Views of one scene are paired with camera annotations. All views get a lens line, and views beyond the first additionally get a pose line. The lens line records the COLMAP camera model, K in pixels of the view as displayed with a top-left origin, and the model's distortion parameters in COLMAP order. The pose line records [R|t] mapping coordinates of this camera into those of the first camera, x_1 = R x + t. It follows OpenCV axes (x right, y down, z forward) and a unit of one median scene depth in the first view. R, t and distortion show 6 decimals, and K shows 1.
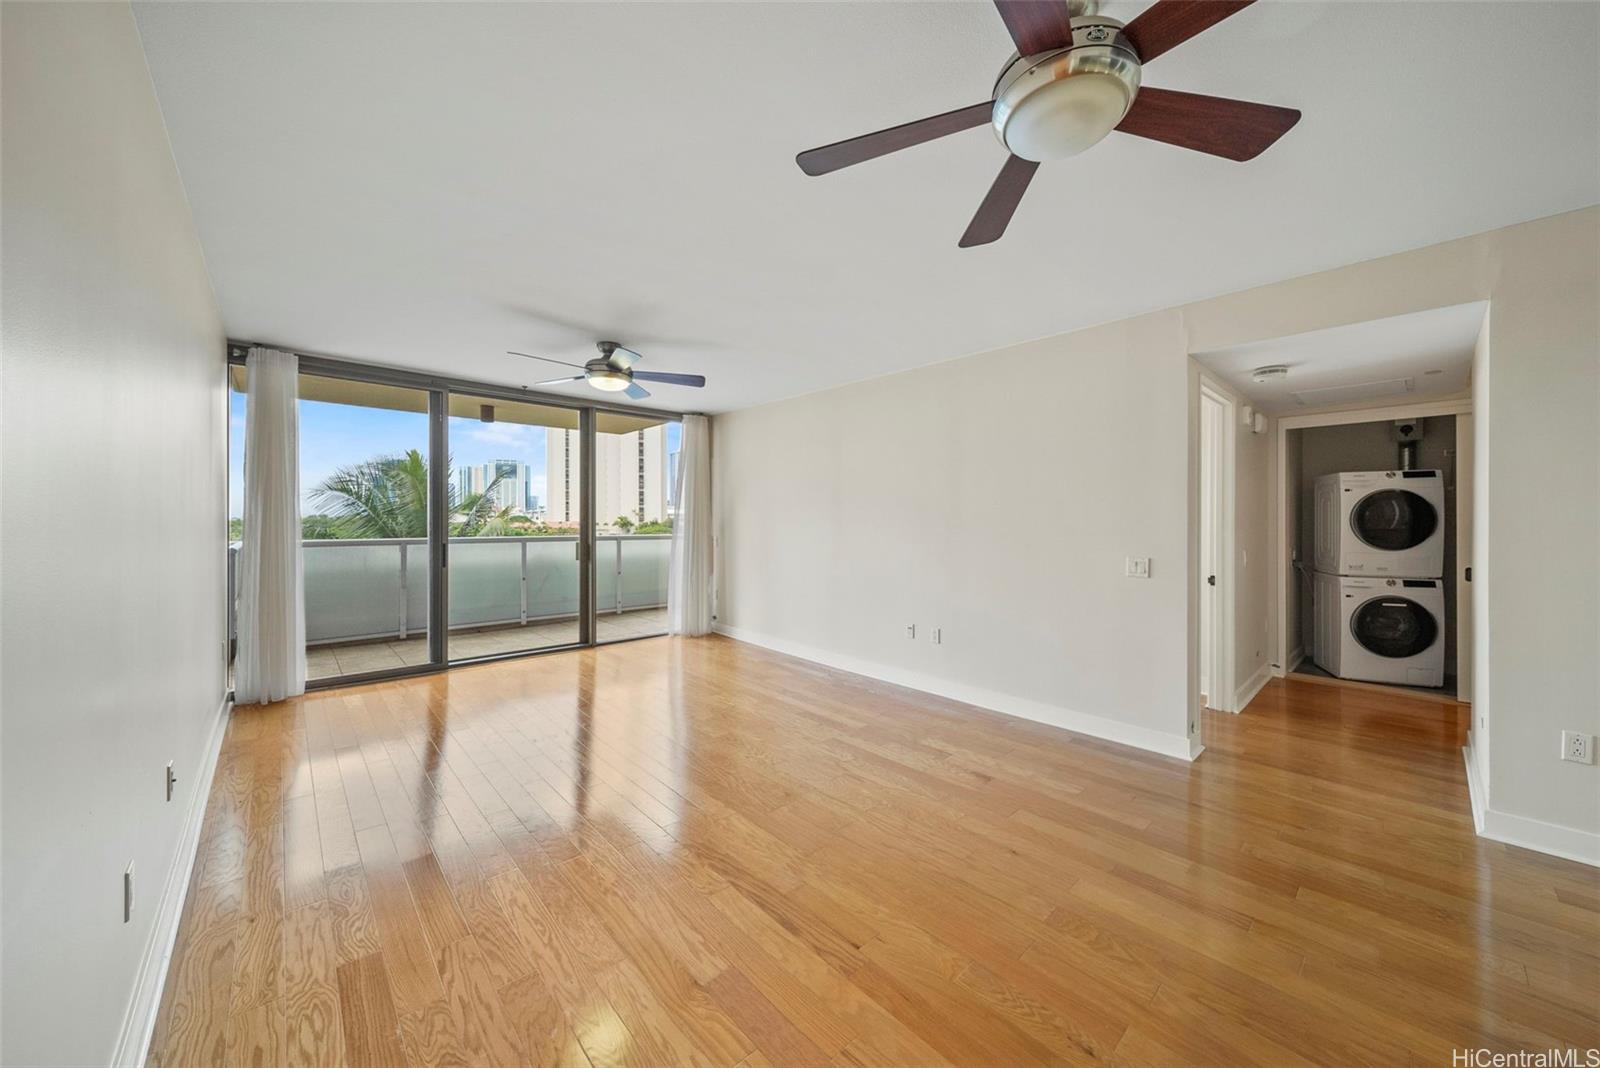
lens RADIAL K [[574.2, 0, 785.1], [0, 574.2, 521.6], [0, 0, 1]] dist [0.006714, -0.000067]
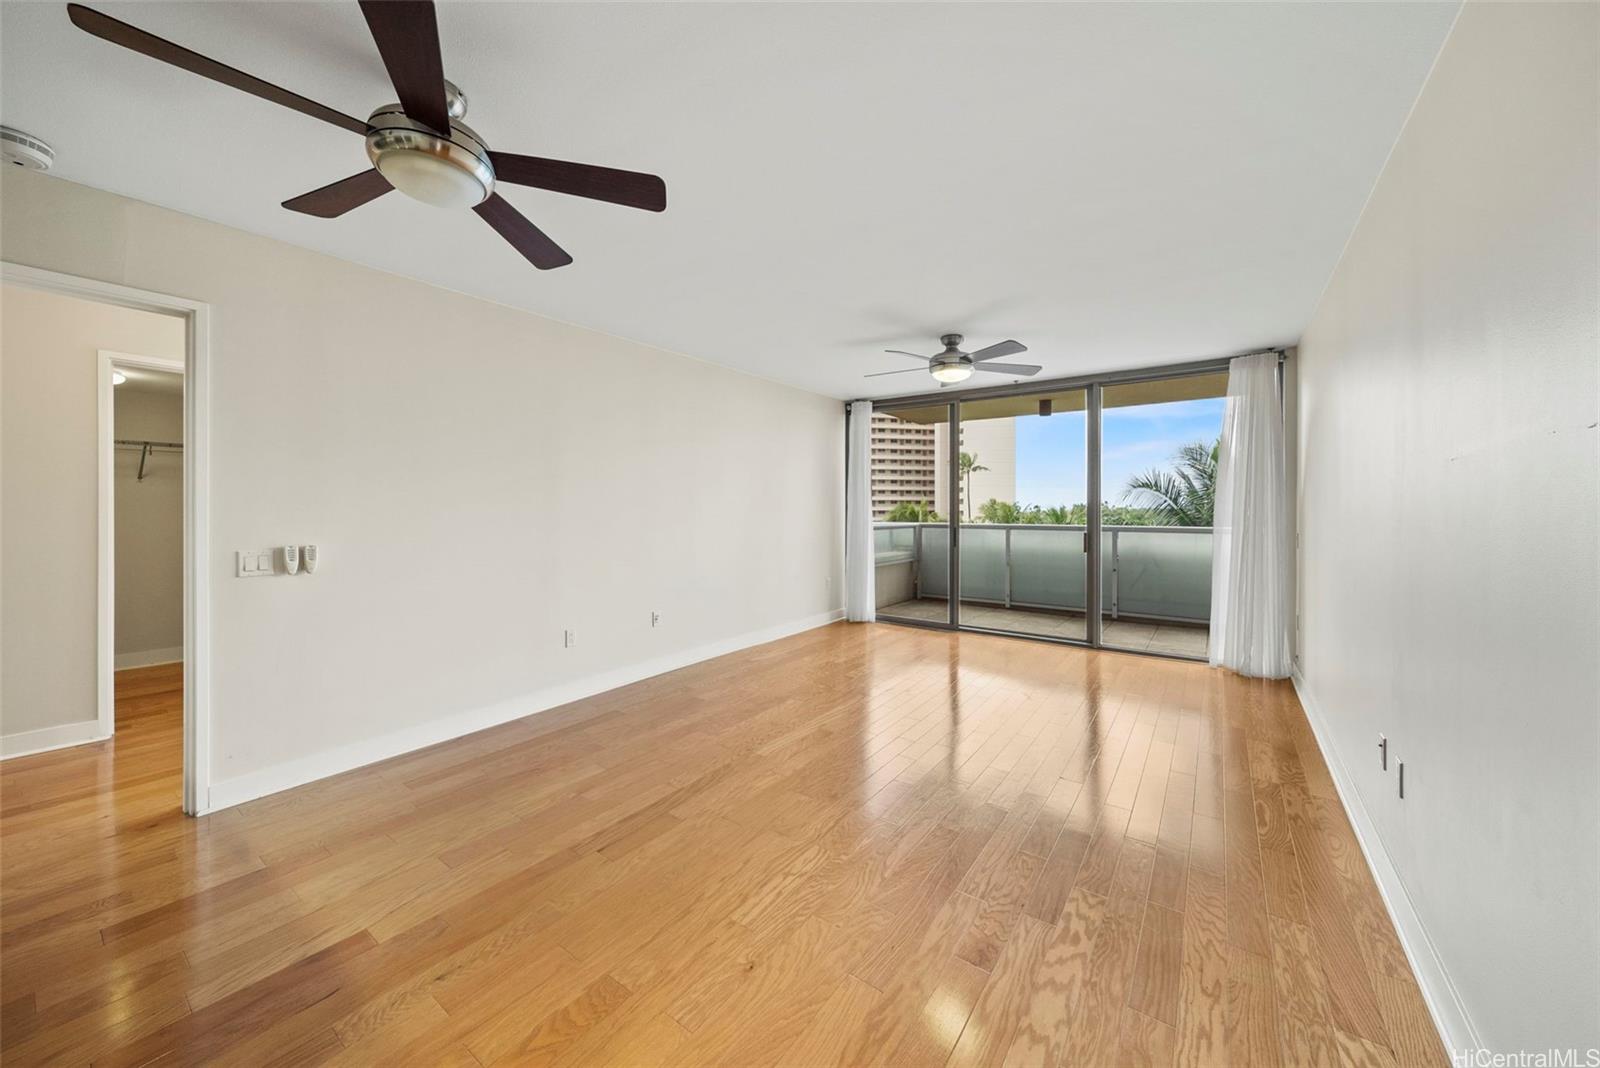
lens RADIAL K [[574.2, 0, 805.6], [0, 574.2, 510.1], [0, 0, 1]] dist [0.006714, -0.000067]
pose [[0.210590, 0.001221, -0.977574, 0.653280], [-0.003460, 0.999994, 0.000504, 0.002390], [0.977568, 0.003276, 0.210593, 0.536125]]
